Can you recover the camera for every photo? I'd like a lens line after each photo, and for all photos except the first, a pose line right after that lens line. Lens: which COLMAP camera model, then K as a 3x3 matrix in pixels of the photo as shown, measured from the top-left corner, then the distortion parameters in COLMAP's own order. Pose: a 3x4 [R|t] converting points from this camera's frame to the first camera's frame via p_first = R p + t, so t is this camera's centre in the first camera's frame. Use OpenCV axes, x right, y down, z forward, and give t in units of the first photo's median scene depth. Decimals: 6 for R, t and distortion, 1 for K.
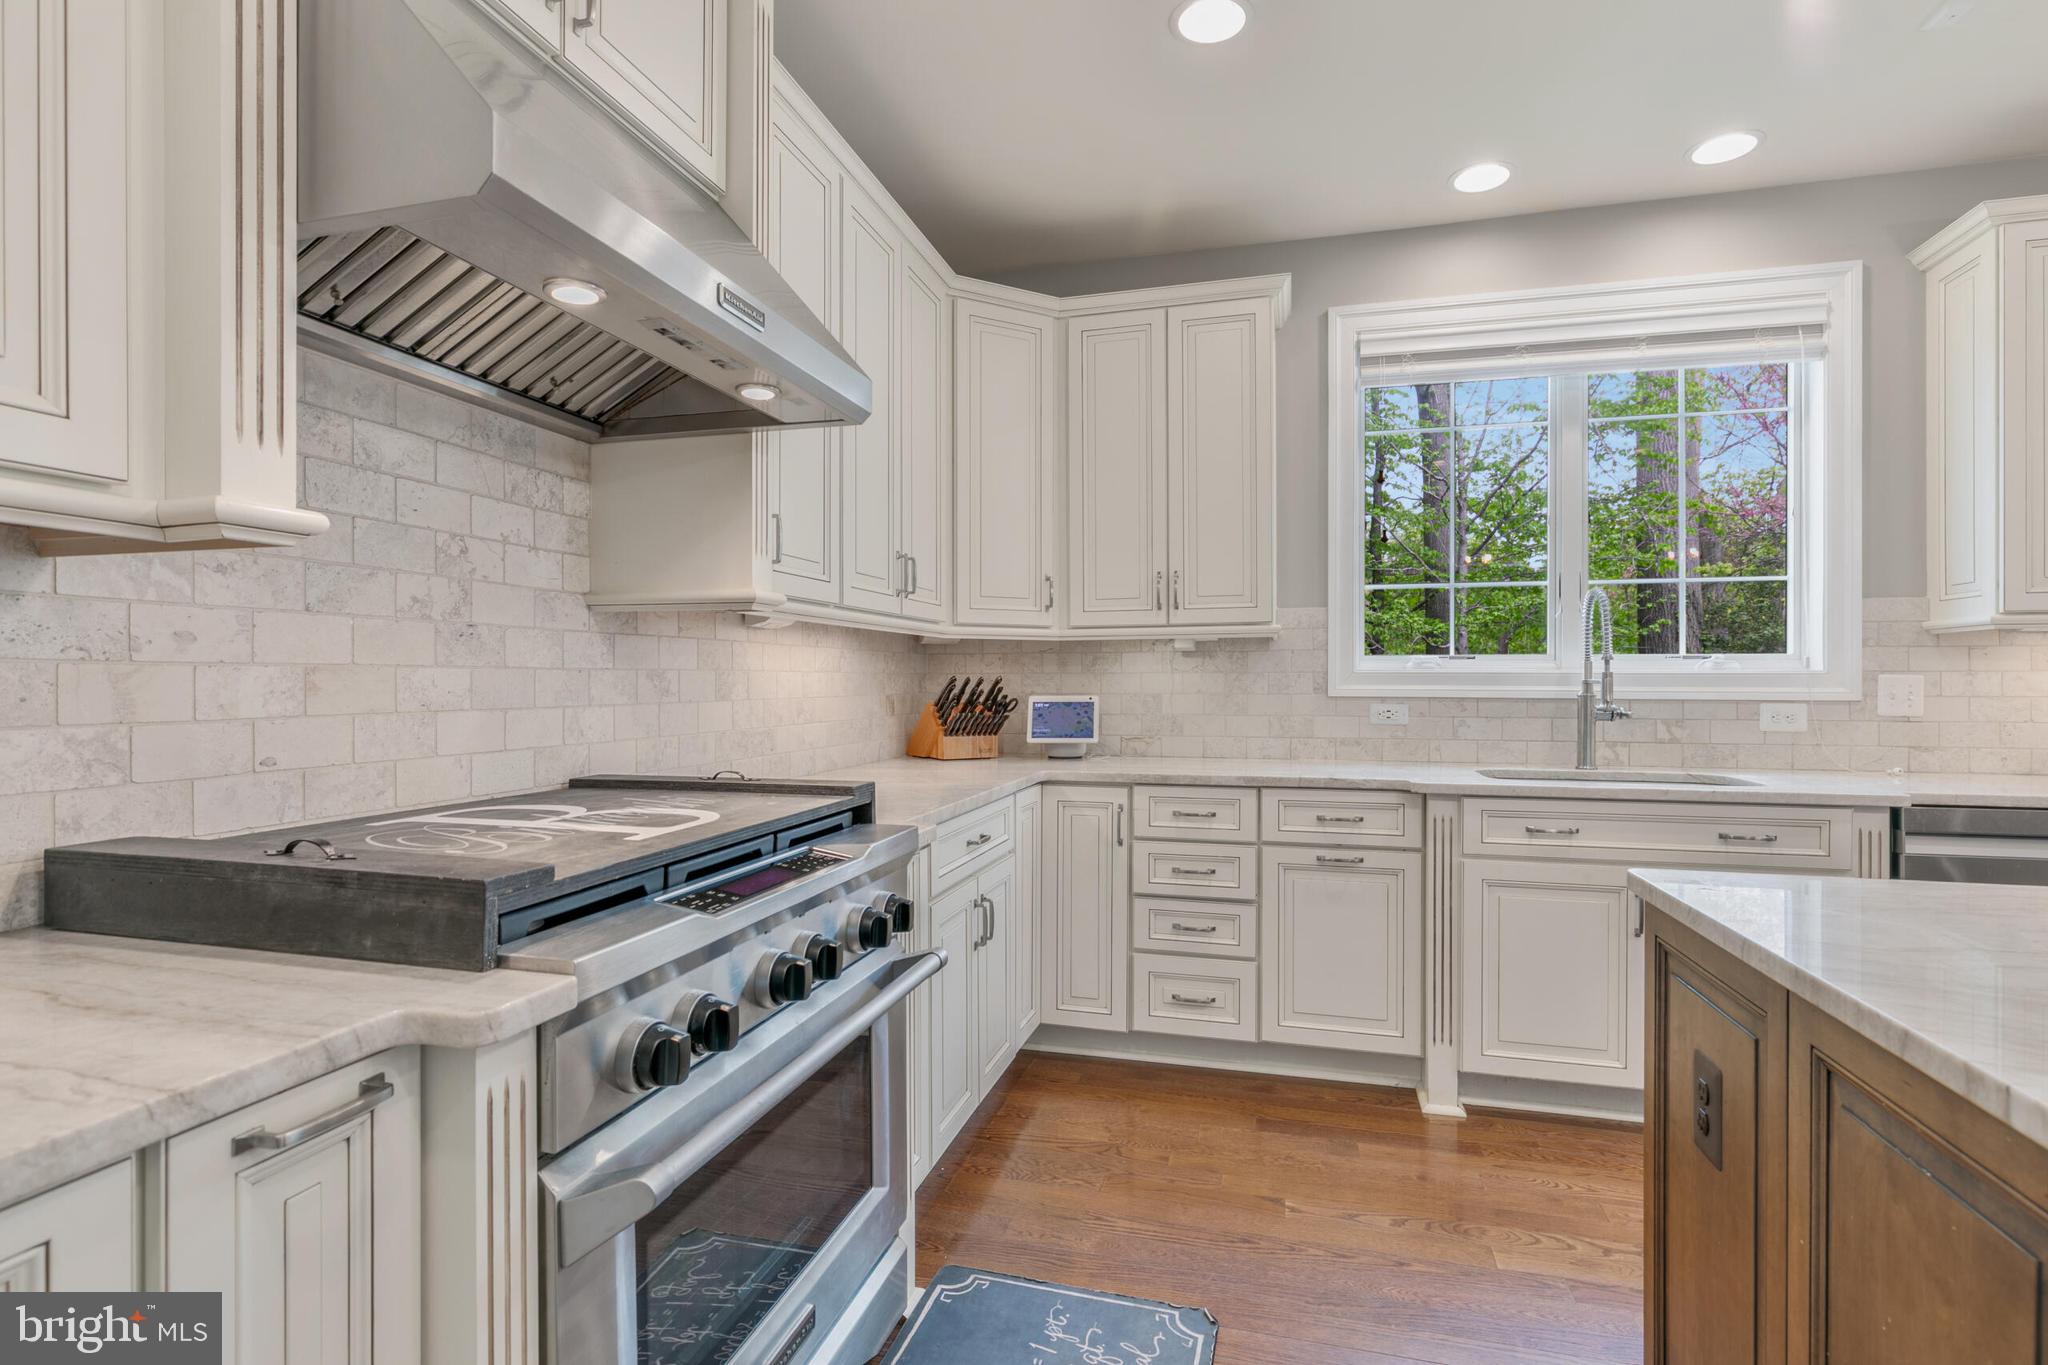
lens RADIAL K [[1009.3, 0, 1025.7], [0, 1009.3, 677.4], [0, 0, 1]] dist [0.000031, 0.000175]
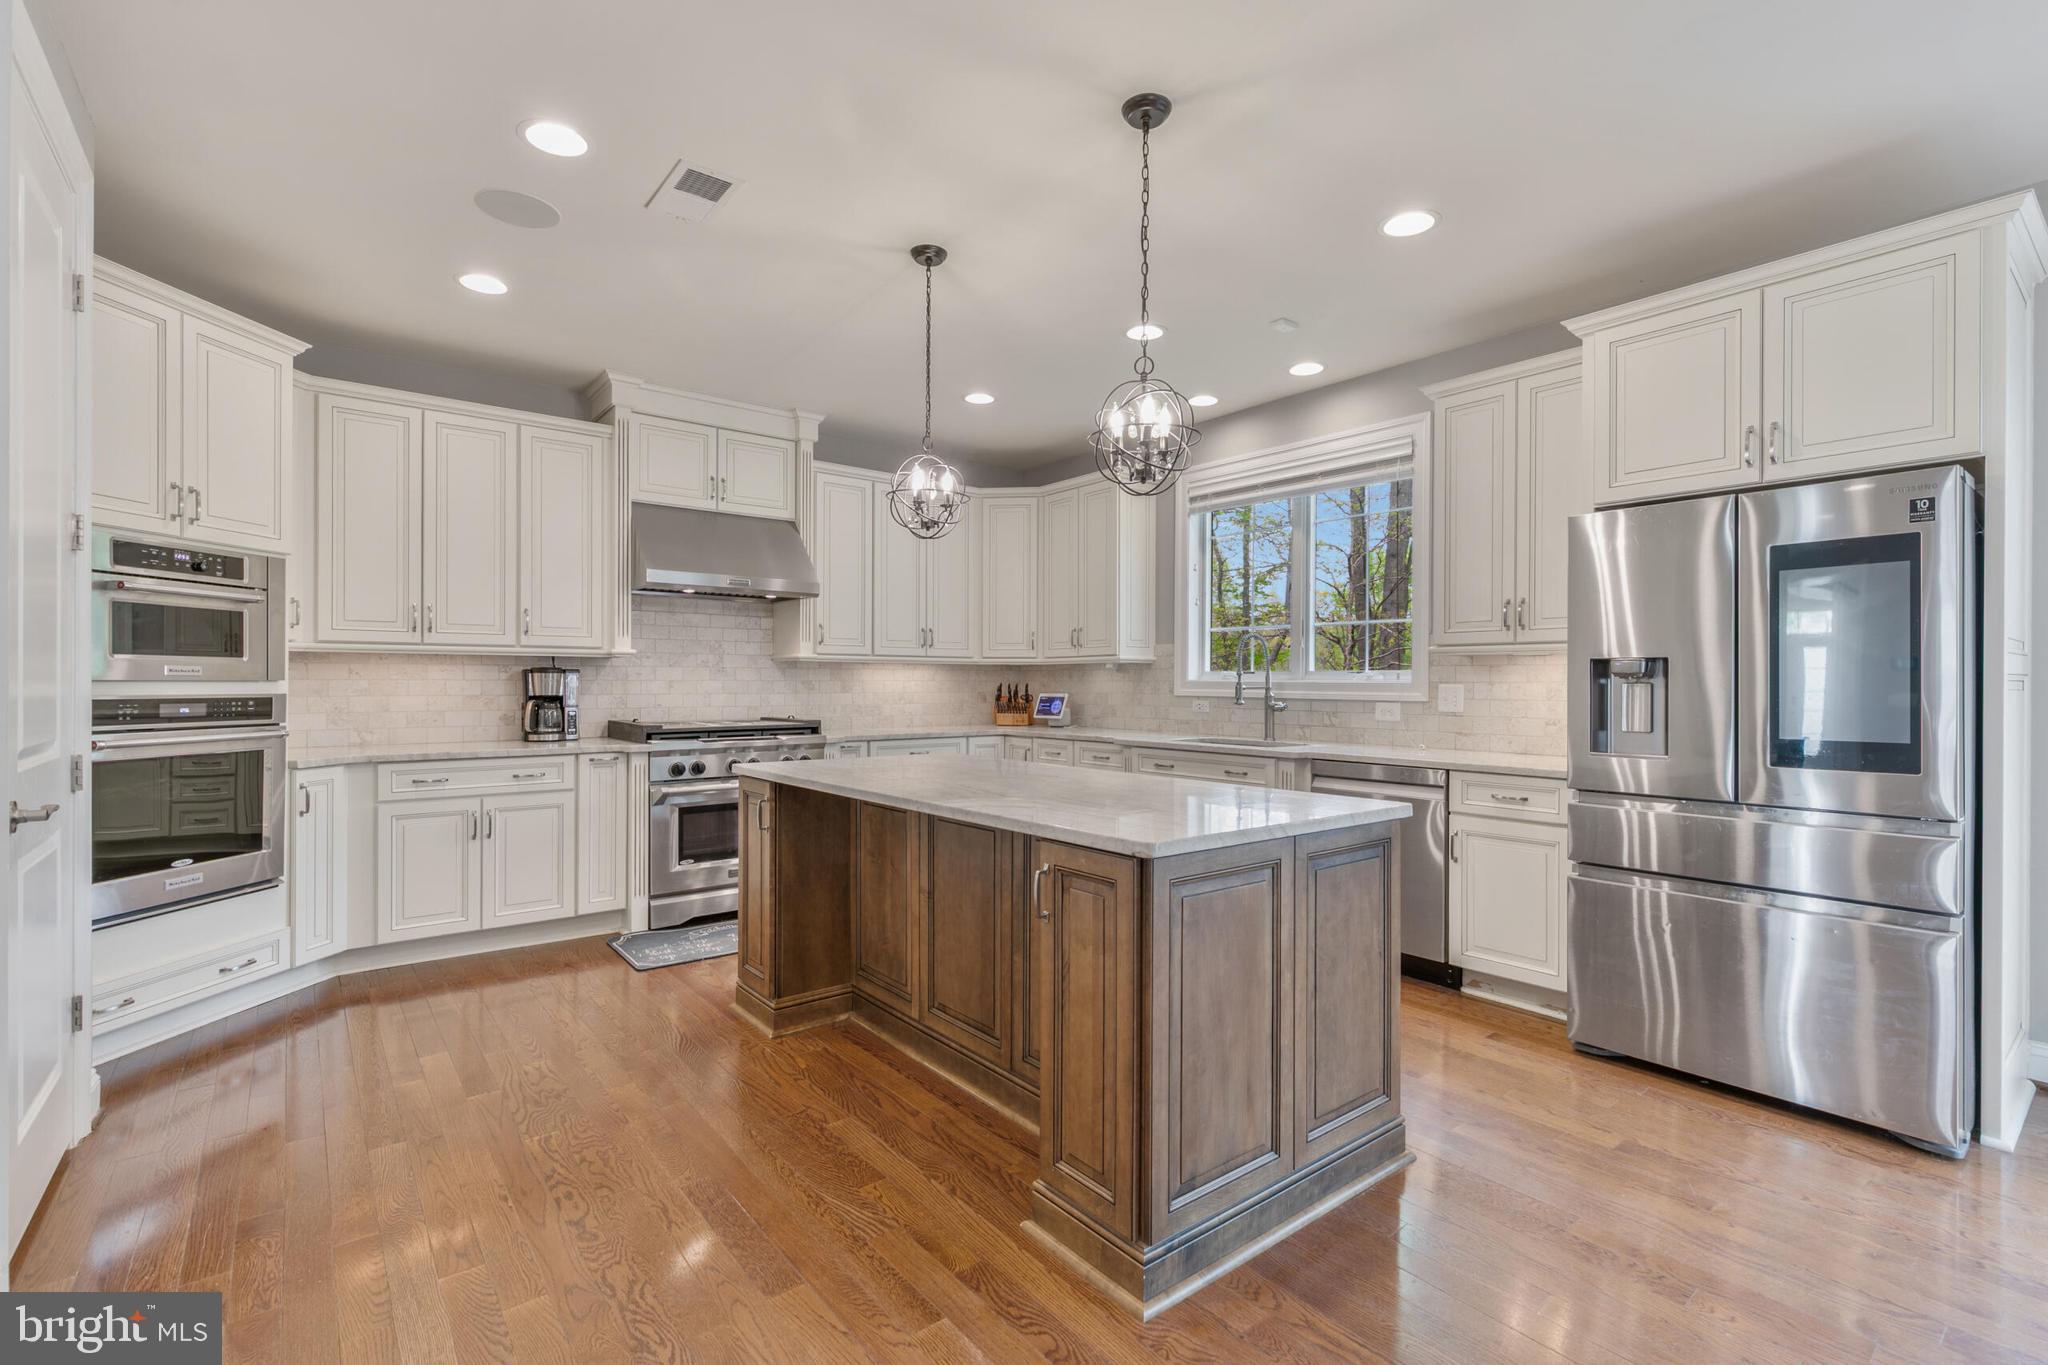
lens RADIAL K [[906.2, 0, 1022.7], [0, 906.2, 681.2], [0, 0, 1]] dist [-0.001948, 0.000002]
pose [[0.802527, 0.001996, -0.596612, 1.131220], [-0.002550, 0.999997, -0.000084, -0.005707], [0.596610, 0.001589, 0.802530, -0.450050]]
